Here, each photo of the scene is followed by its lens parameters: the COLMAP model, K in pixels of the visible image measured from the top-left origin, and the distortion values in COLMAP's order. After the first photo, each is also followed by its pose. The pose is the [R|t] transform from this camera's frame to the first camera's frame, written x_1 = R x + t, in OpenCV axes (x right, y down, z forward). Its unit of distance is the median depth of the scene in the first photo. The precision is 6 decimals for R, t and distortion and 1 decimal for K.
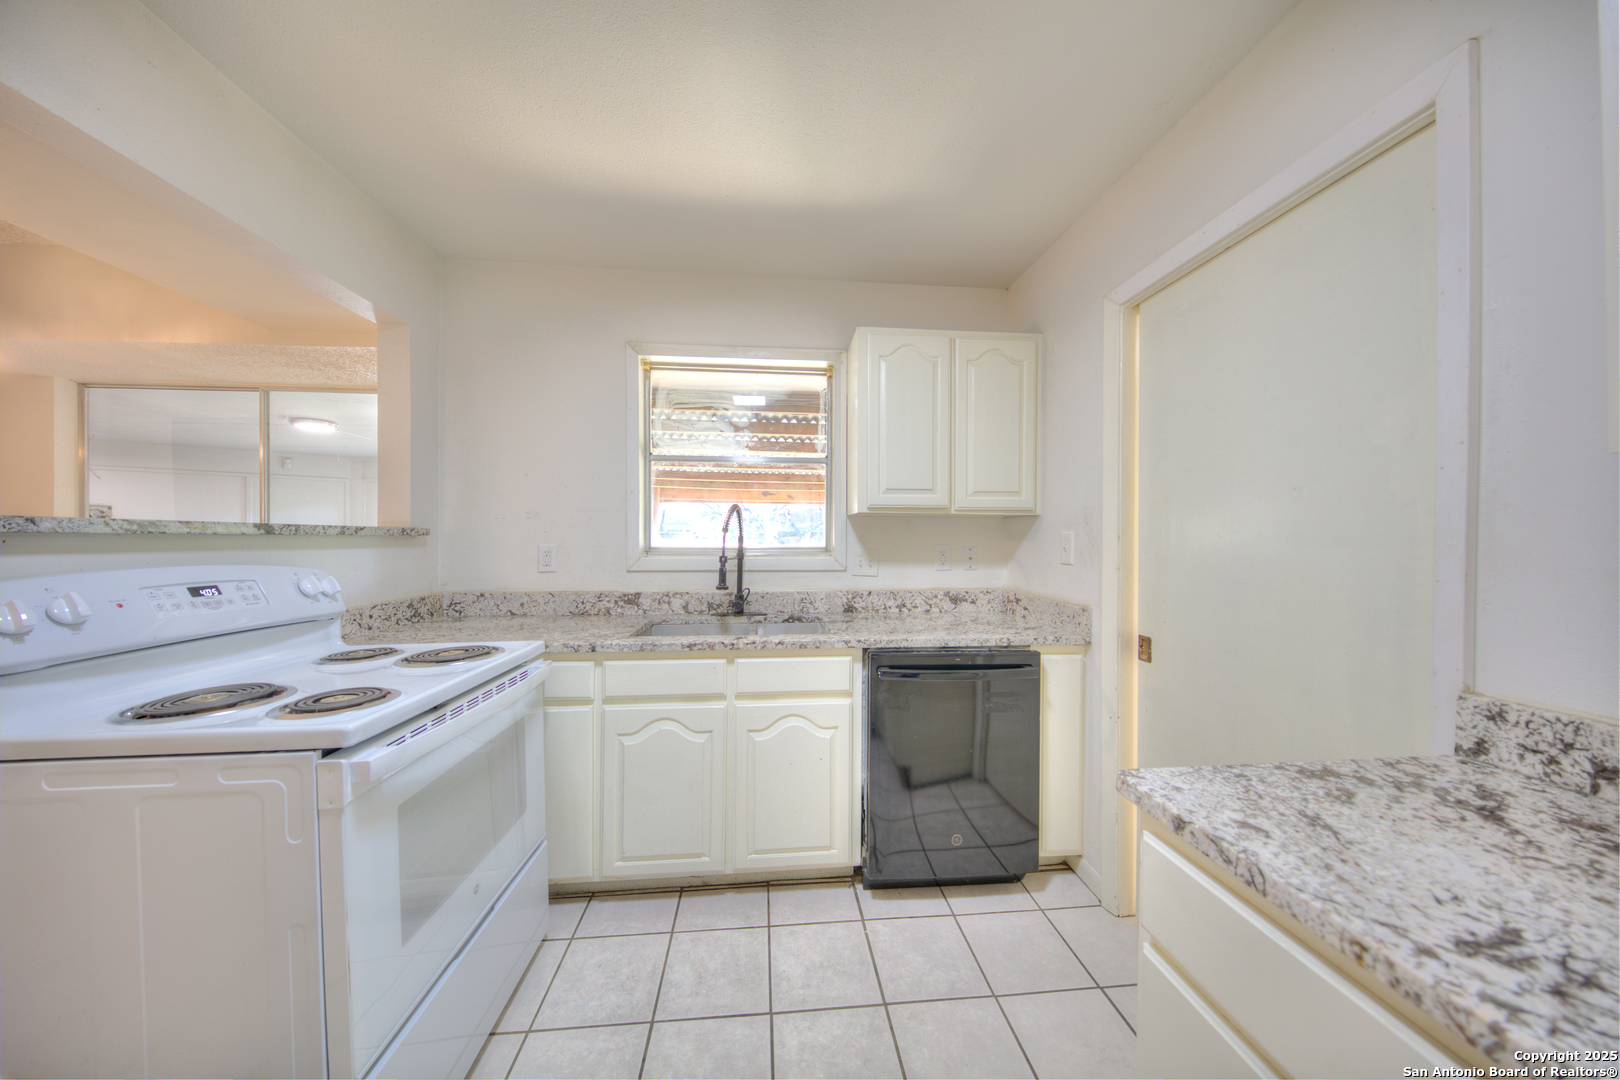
lens RADIAL K [[516.0, 0, 812.3], [0, 516.0, 539.9], [0, 0, 1]] dist [0.004684, -0.003972]
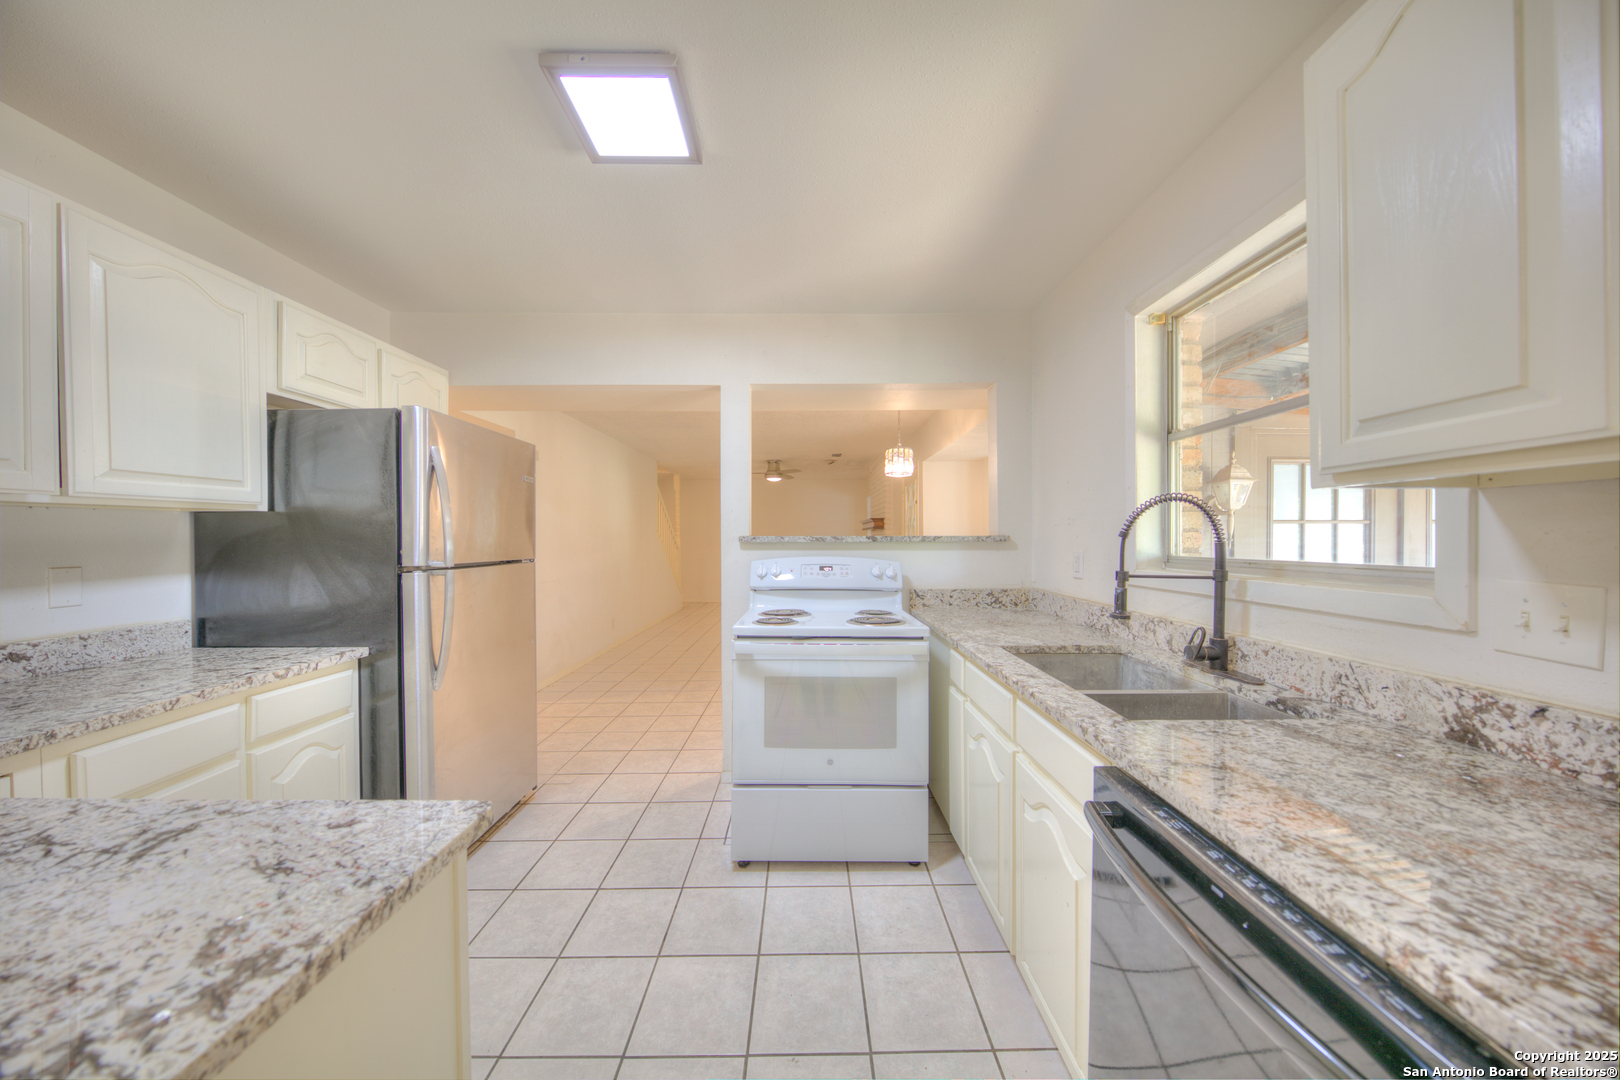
lens RADIAL K [[516.0, 0, 812.3], [0, 516.0, 539.9], [0, 0, 1]] dist [0.004684, -0.003972]
pose [[-0.087232, -0.001031, -0.996187, 1.497538], [-0.000722, 0.999999, -0.000972, -0.028391], [0.996188, 0.000635, -0.087233, 1.683470]]
